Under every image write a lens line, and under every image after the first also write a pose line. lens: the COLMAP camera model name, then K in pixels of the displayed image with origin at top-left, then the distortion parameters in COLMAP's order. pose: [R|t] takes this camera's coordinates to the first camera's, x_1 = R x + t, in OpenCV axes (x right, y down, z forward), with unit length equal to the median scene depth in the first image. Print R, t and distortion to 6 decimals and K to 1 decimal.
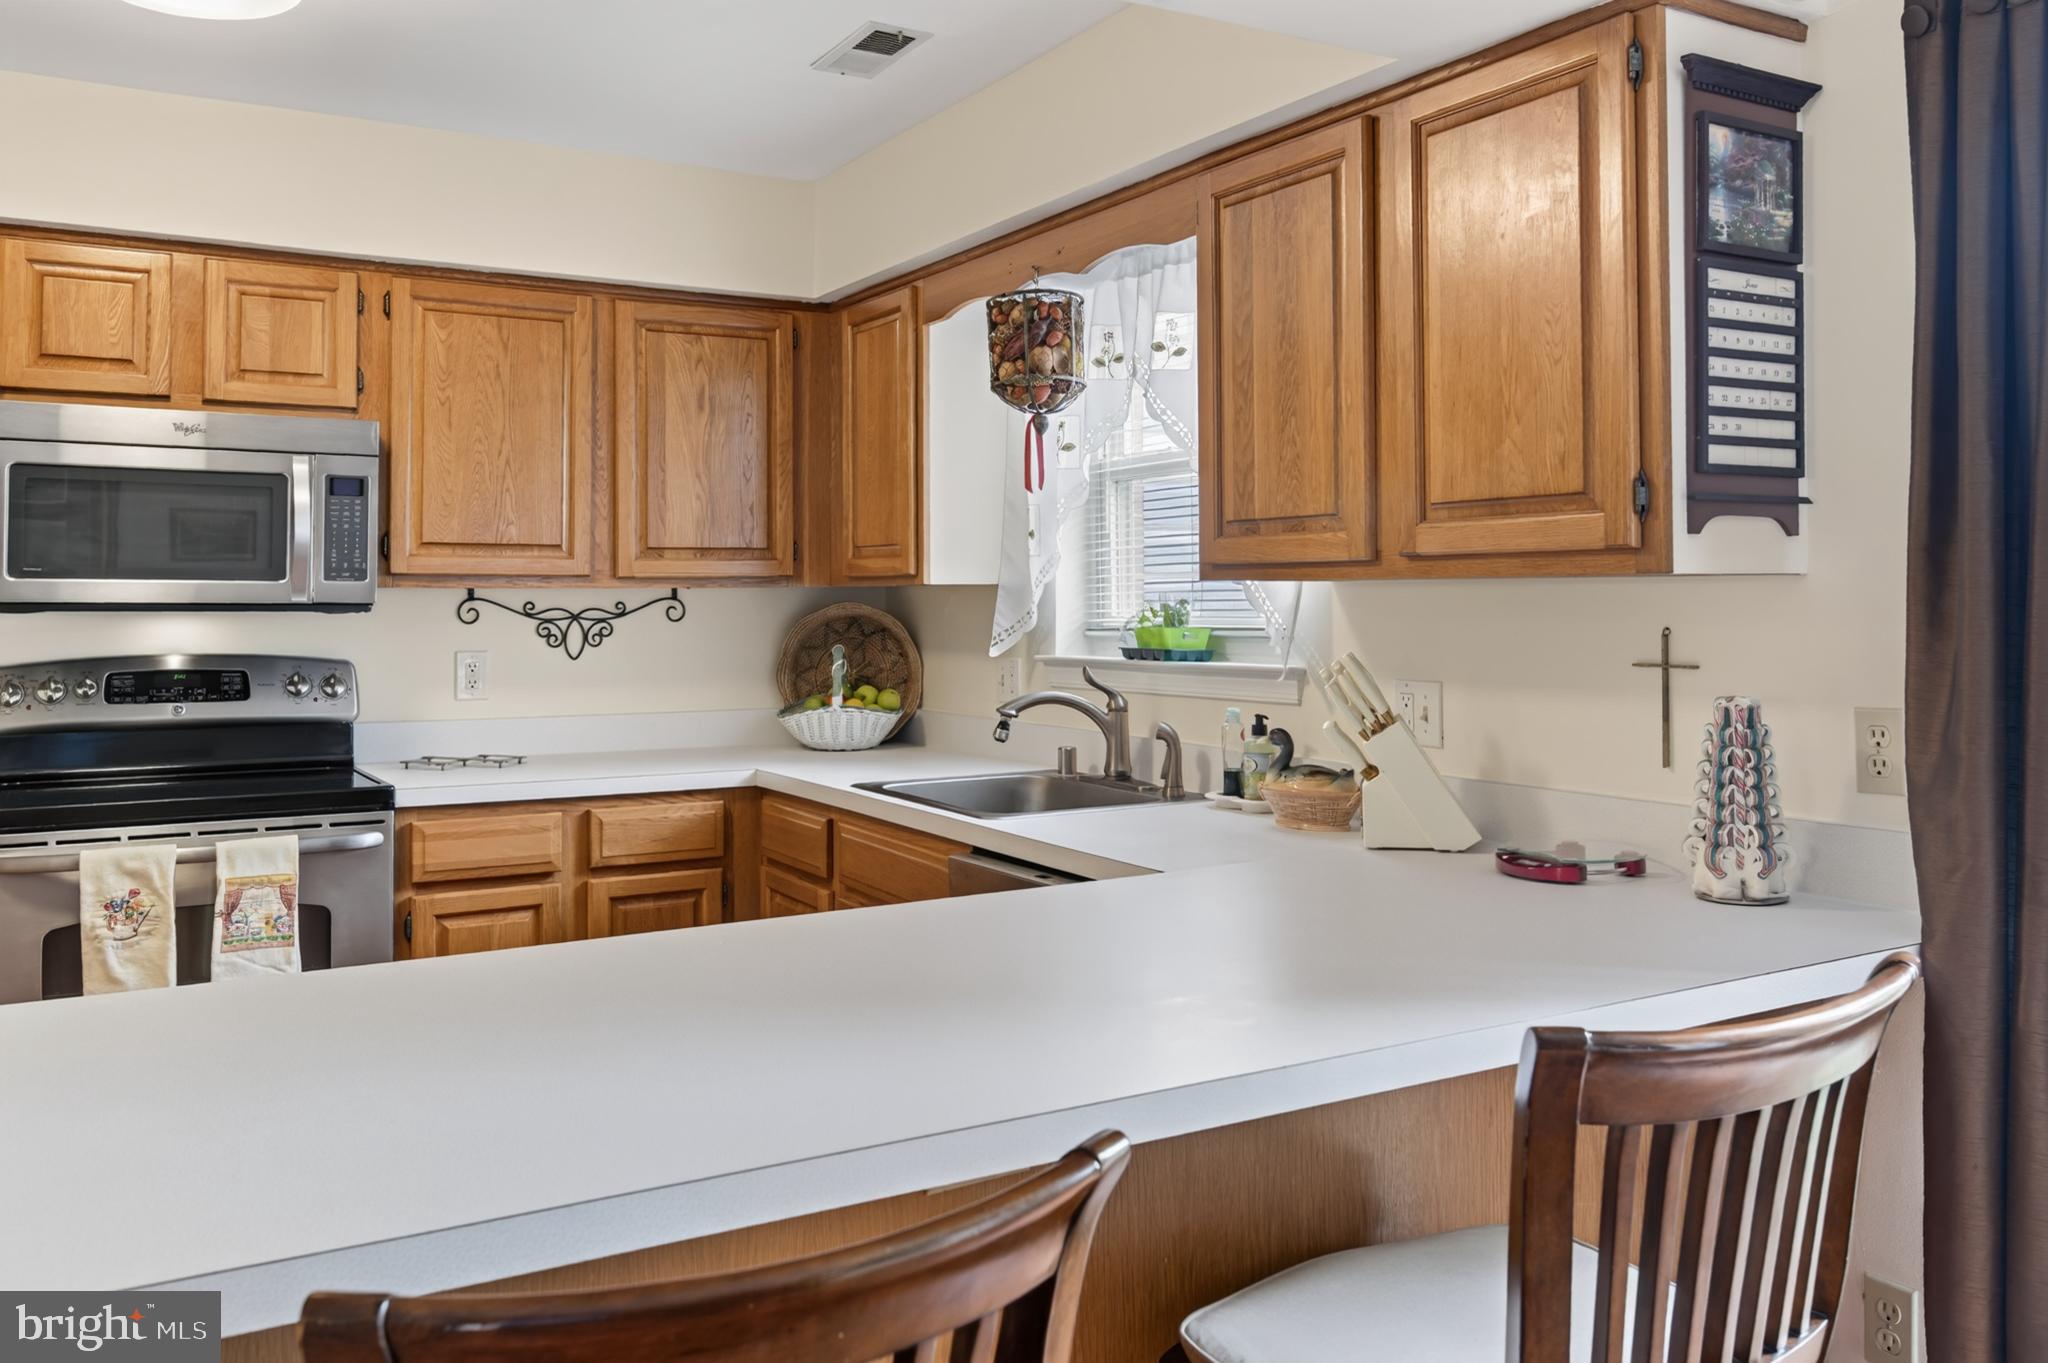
lens RADIAL K [[1596.1, 0, 1033.2], [0, 1596.1, 569.2], [0, 0, 1]] dist [0.010170, -0.009955]
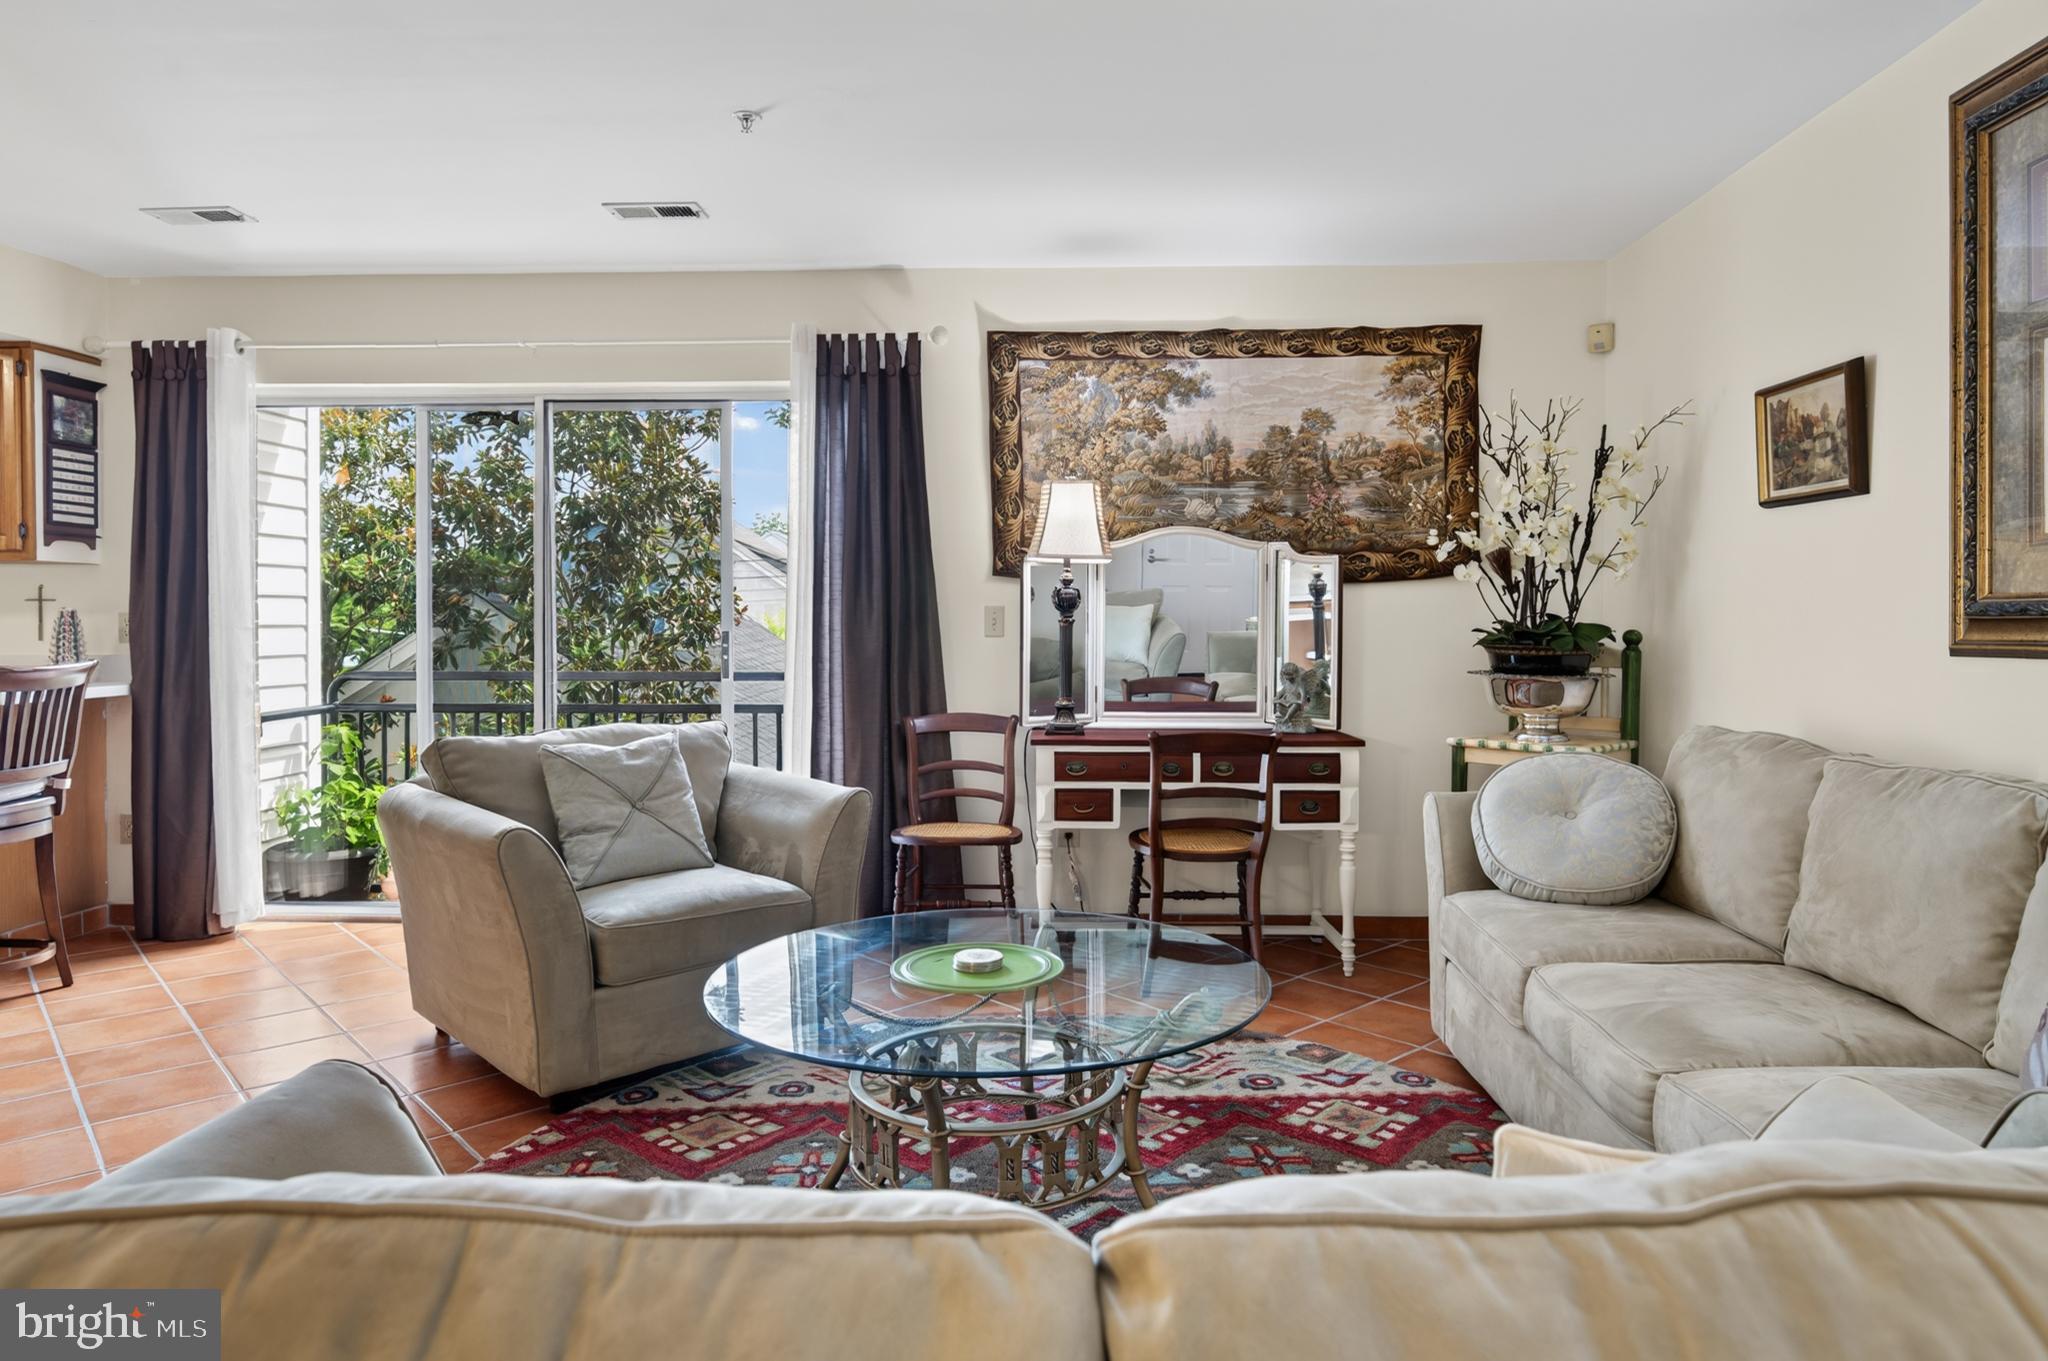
lens RADIAL K [[1254.5, 0, 1022.7], [0, 1254.5, 653.0], [0, 0, 1]] dist [0.014603, -0.000303]
pose [[0.555876, -0.007628, 0.831230, -0.264983], [-0.019752, 0.999554, 0.022381, 0.045865], [-0.831031, -0.028860, 0.555478, -0.922967]]
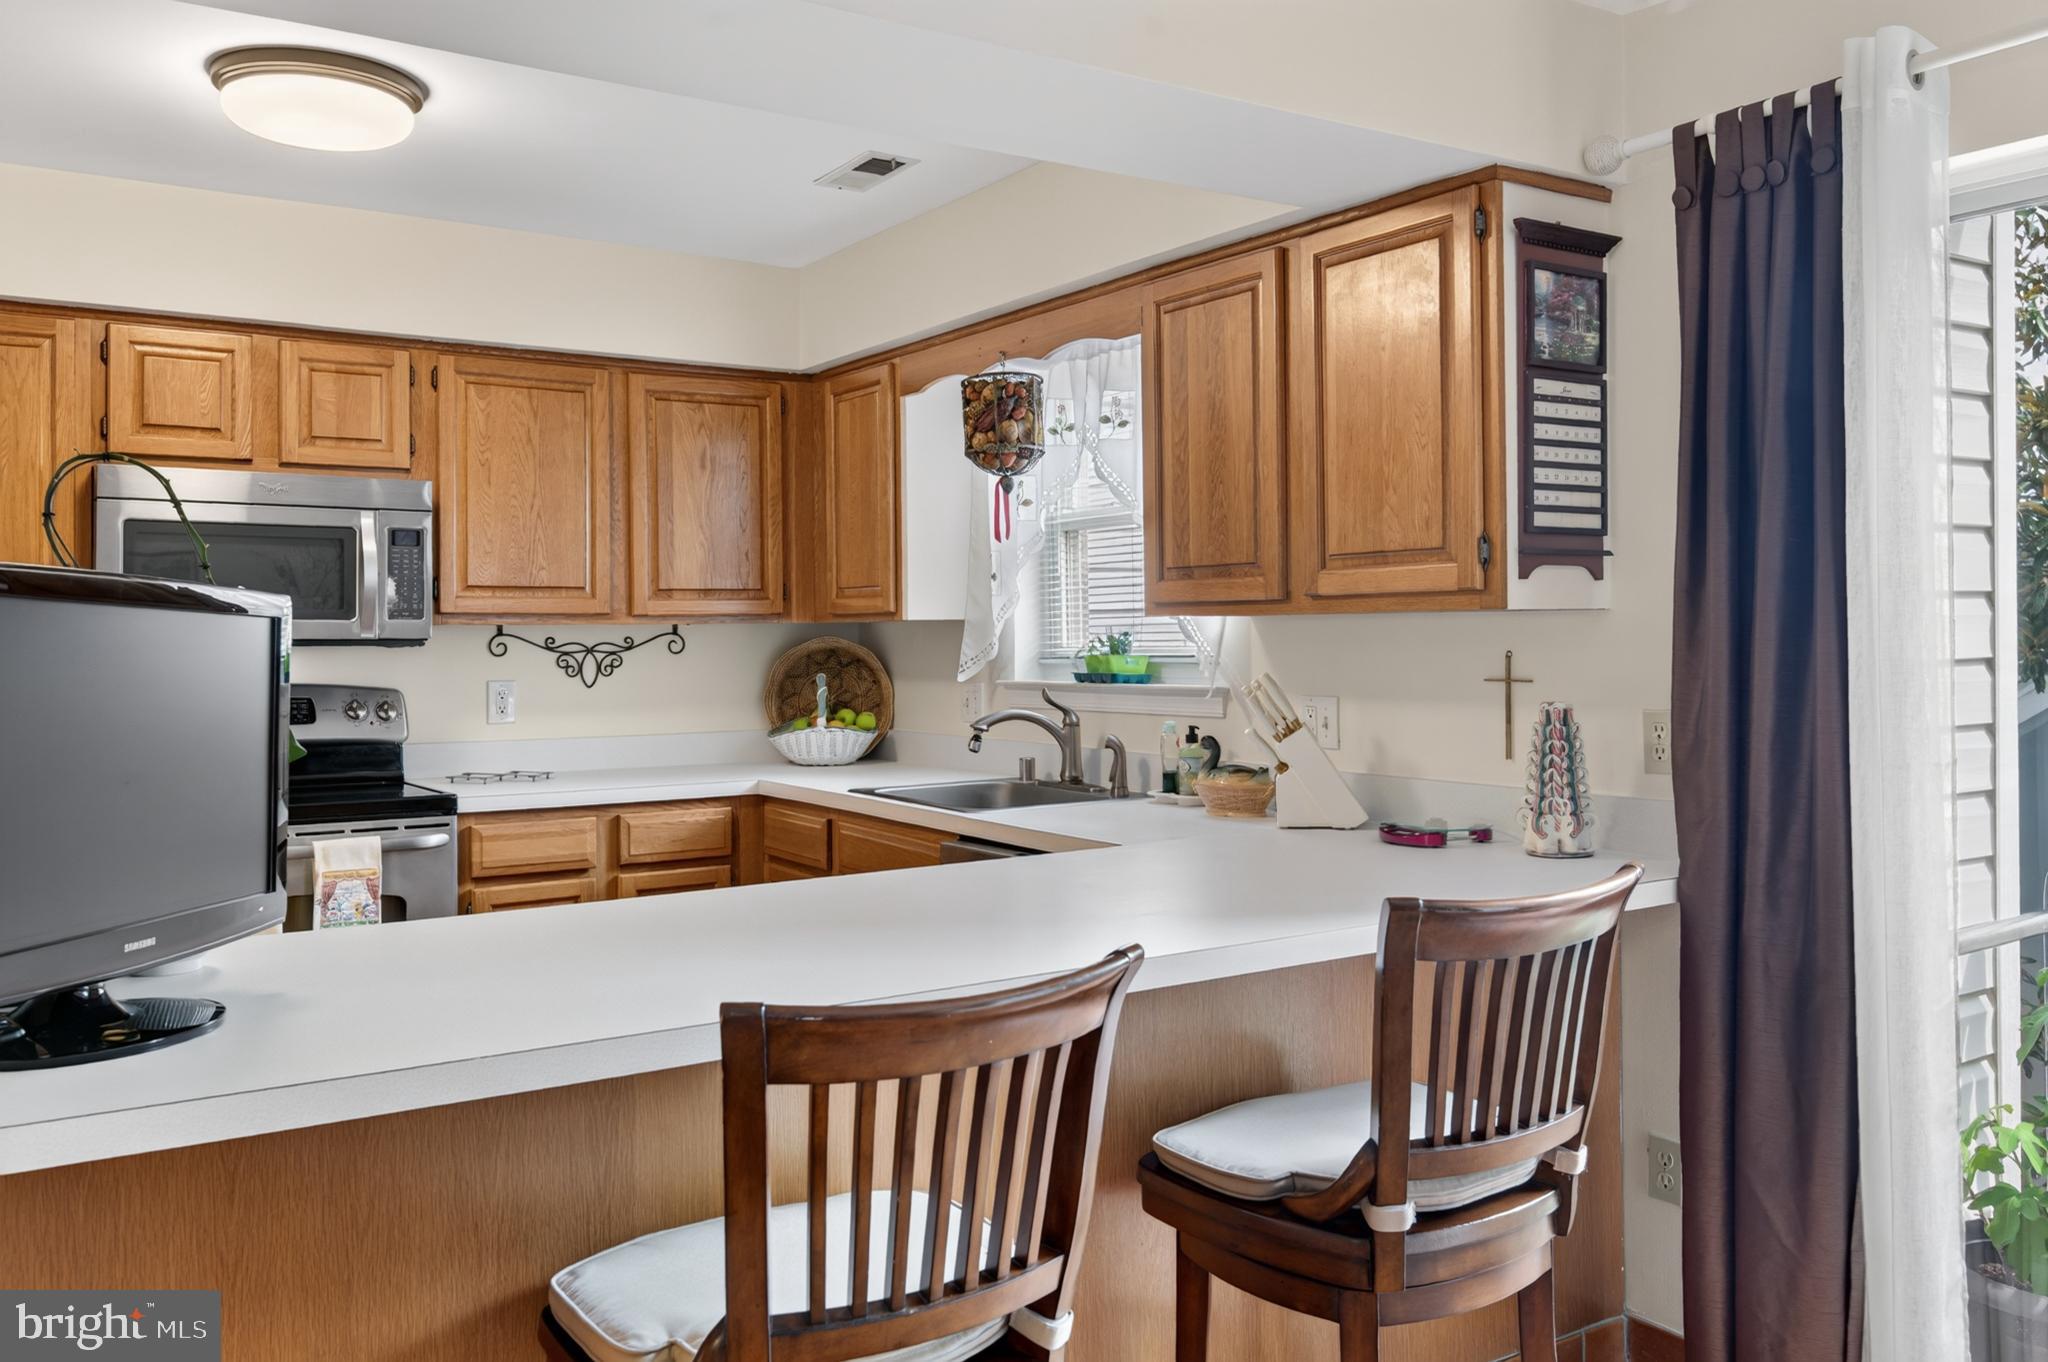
lens RADIAL K [[1583.9, 0, 1037.4], [0, 1583.9, 632.6], [0, 0, 1]] dist [0.000767, 0.000537]
pose [[0.998444, -0.005124, 0.055530, -0.037025], [0.004134, 0.999831, 0.017930, -0.001827], [-0.055613, -0.017672, 0.998296, -0.171700]]
